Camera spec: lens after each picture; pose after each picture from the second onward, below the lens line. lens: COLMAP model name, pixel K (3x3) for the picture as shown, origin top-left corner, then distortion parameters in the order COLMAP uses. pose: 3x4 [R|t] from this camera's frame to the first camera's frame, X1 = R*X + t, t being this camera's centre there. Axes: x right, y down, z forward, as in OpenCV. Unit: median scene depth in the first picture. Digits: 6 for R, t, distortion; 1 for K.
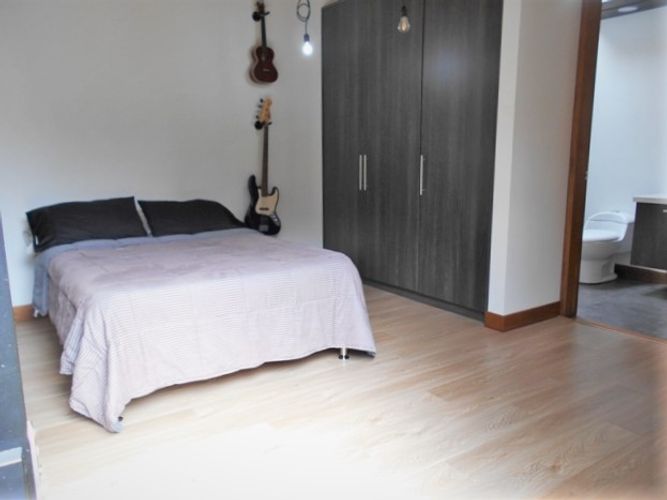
lens RADIAL K [[526.1, 0, 333.1], [0, 526.1, 252.5], [0, 0, 1]] dist [-0.010707, 0.000129]
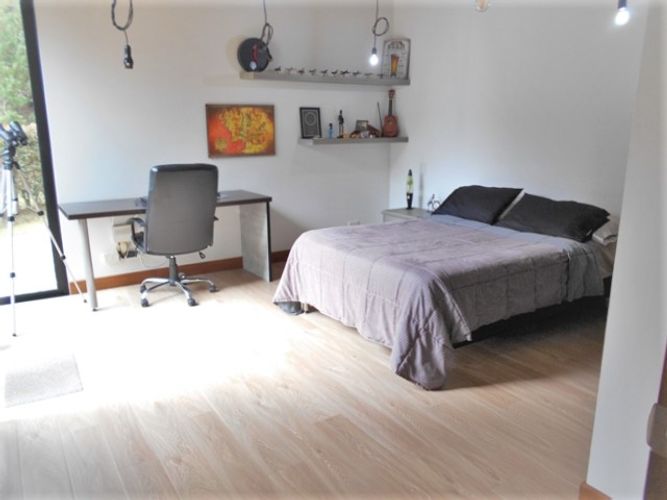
lens RADIAL K [[526.1, 0, 332.6], [0, 526.1, 249.5], [0, 0, 1]] dist [-0.010707, 0.000129]
pose [[-0.013870, 0.245421, -0.969317, 1.094866], [-0.154320, 0.957270, 0.244579, -0.277040], [0.987923, 0.152978, 0.024596, 0.957044]]
